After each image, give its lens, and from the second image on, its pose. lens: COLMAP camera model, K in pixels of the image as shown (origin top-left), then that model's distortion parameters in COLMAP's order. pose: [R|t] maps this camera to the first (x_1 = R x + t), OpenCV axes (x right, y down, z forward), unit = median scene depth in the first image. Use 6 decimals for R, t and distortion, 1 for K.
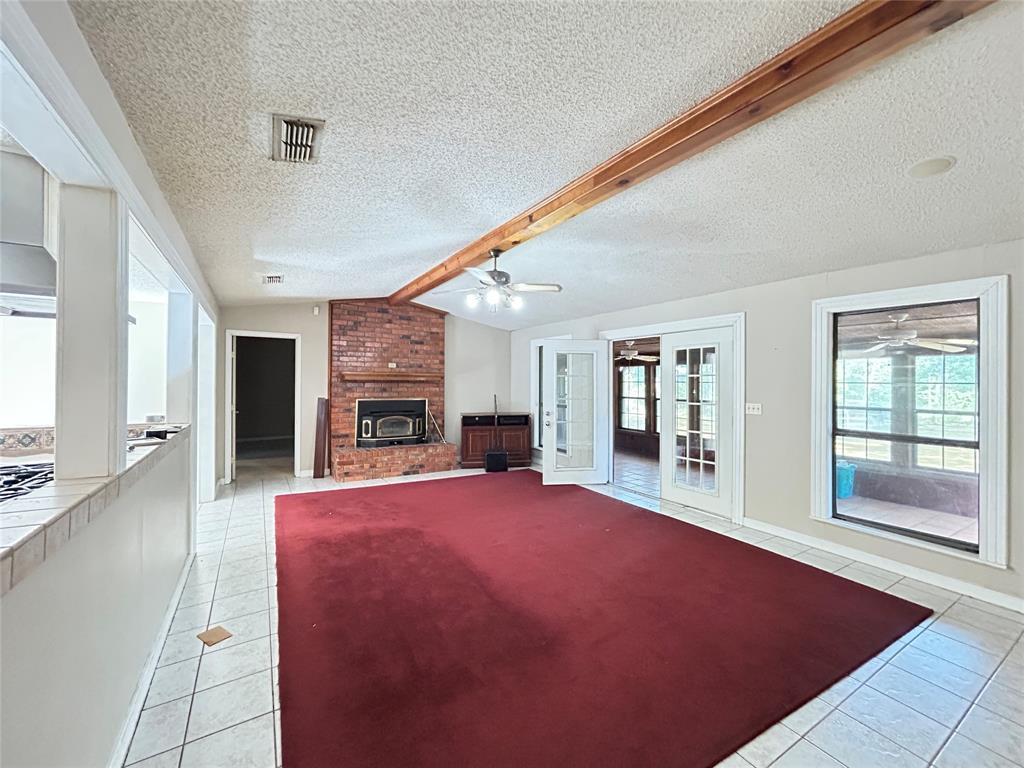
lens RADIAL K [[414.9, 0, 510.4], [0, 414.9, 384.8], [0, 0, 1]] dist [-0.000697, 0.000185]
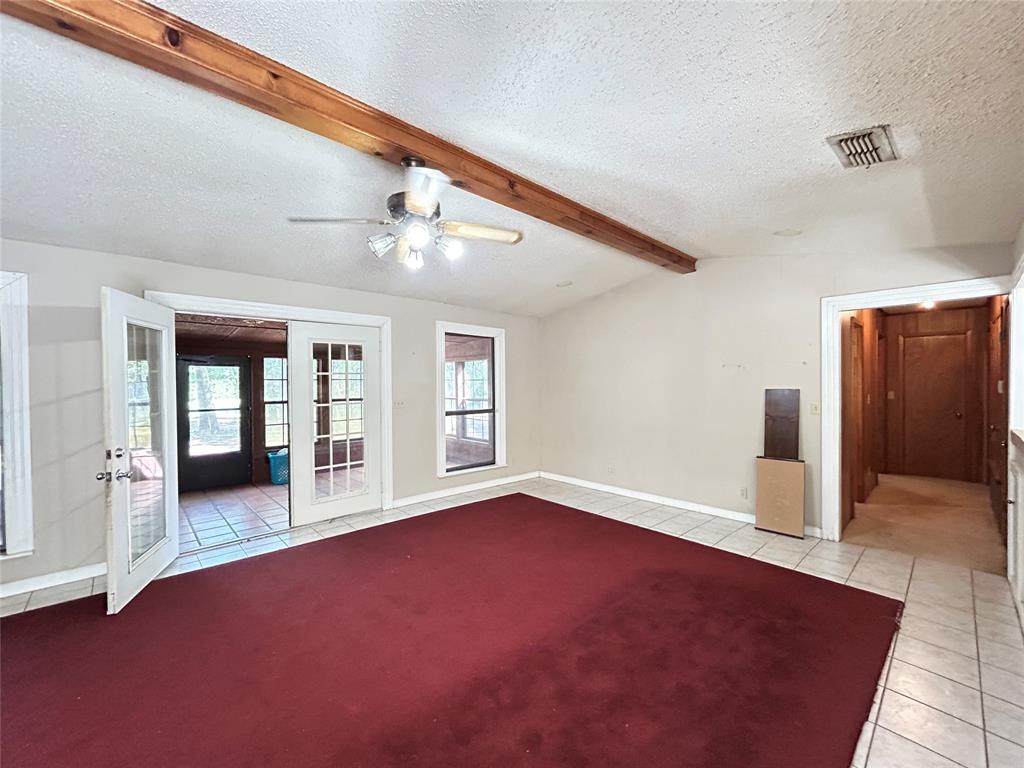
lens RADIAL K [[414.9, 0, 510.4], [0, 414.9, 383.1], [0, 0, 1]] dist [-0.000697, 0.000185]
pose [[-0.198665, -0.020708, 0.979849, -0.523185], [0.004036, 0.999751, 0.021946, -0.019403], [-0.980059, 0.008314, -0.198532, 0.797211]]
